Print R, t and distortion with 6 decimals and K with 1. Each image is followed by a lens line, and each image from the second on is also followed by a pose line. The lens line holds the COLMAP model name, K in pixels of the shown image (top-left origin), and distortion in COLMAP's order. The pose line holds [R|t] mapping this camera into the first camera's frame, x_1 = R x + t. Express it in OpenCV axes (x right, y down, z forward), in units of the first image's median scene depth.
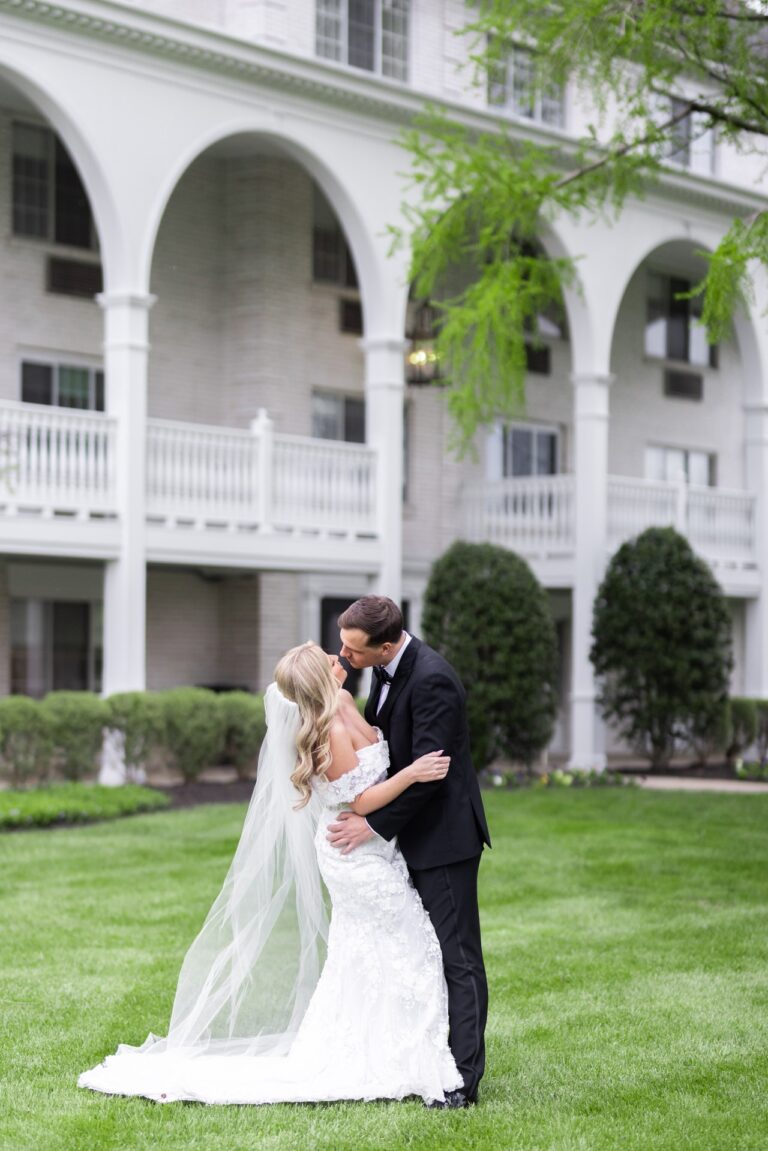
lens RADIAL K [[2783.3, 0, 385.7], [0, 2783.3, 702.2], [0, 0, 1]] dist [0.031080, -0.052955]
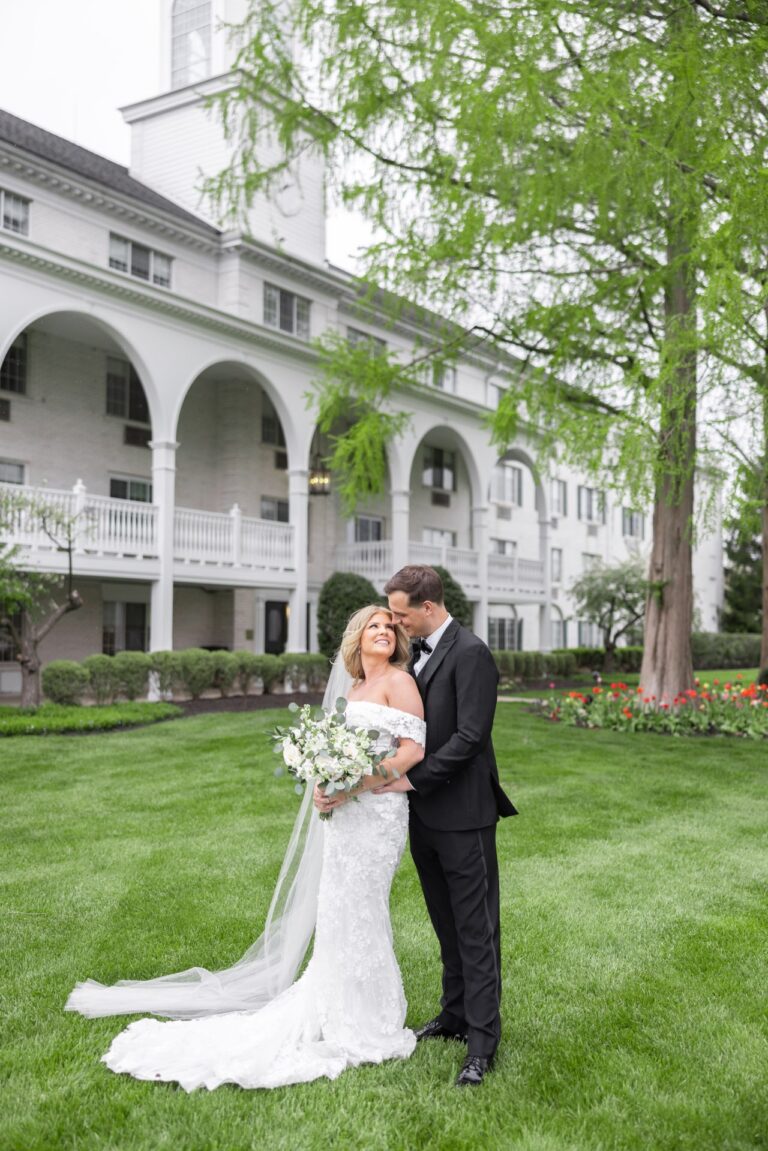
lens RADIAL K [[1200.7, 0, 384.0], [0, 1200.7, 575.5], [0, 0, 1]] dist [0.015330, 0.005118]
pose [[0.997047, 0.000879, 0.076792, -0.005274], [0.003816, 0.998133, -0.060963, -0.003809], [-0.076702, 0.061076, 0.995182, 0.154525]]
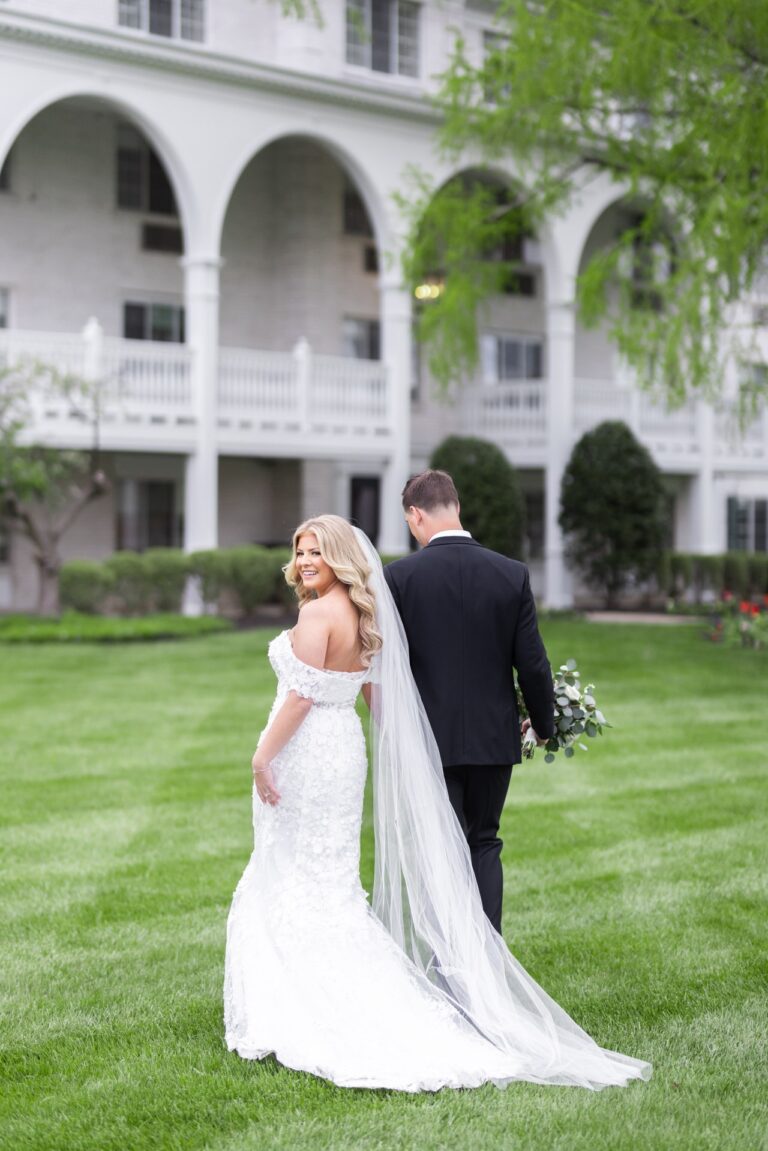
lens RADIAL K [[2748.1, 0, 390.4], [0, 2748.1, 556.9], [0, 0, 1]] dist [0.026268, 0.467393]
pose [[0.999766, -0.002775, -0.021457, 0.024714], [0.002769, 0.999996, -0.000306, 0.000644], [0.021458, 0.000247, 0.999770, -0.306750]]
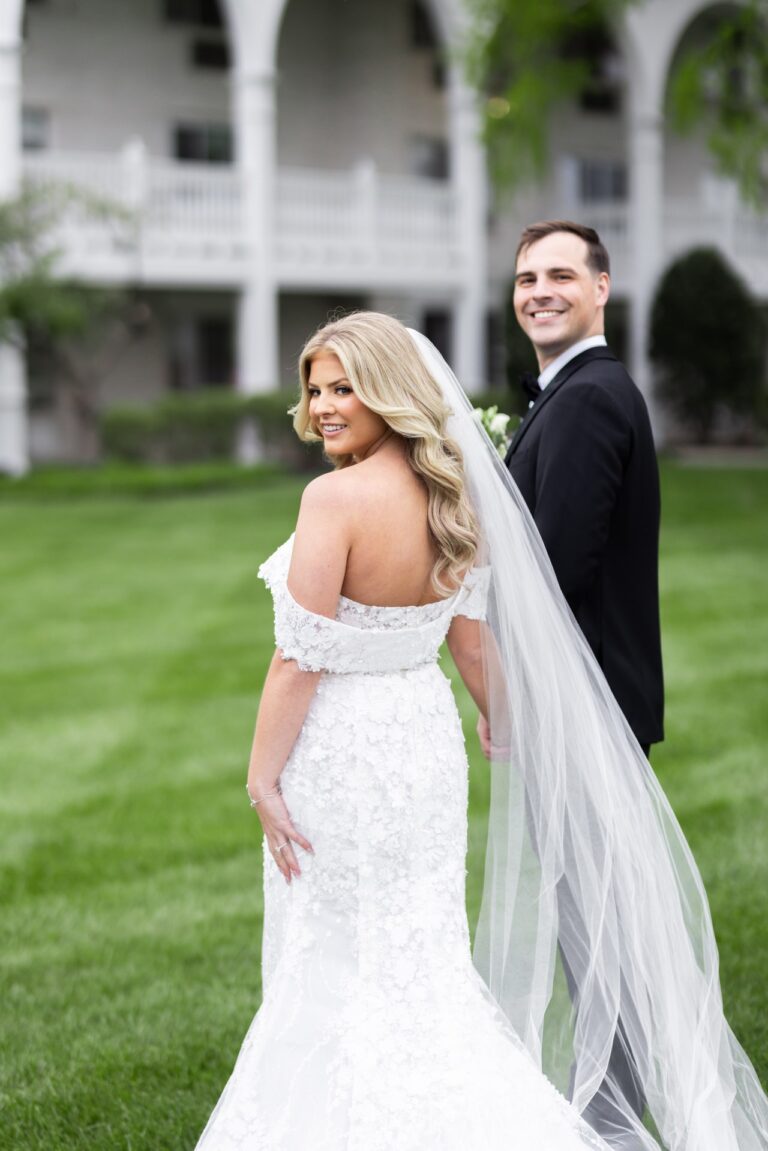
lens RADIAL K [[2748.1, 0, 390.4], [0, 2748.1, 556.9], [0, 0, 1]] dist [0.026268, 0.467393]
pose [[0.998403, -0.016716, -0.053962, 0.028349], [0.019791, 0.998179, 0.056980, 0.001531], [0.052912, -0.057957, 0.996916, -0.216744]]
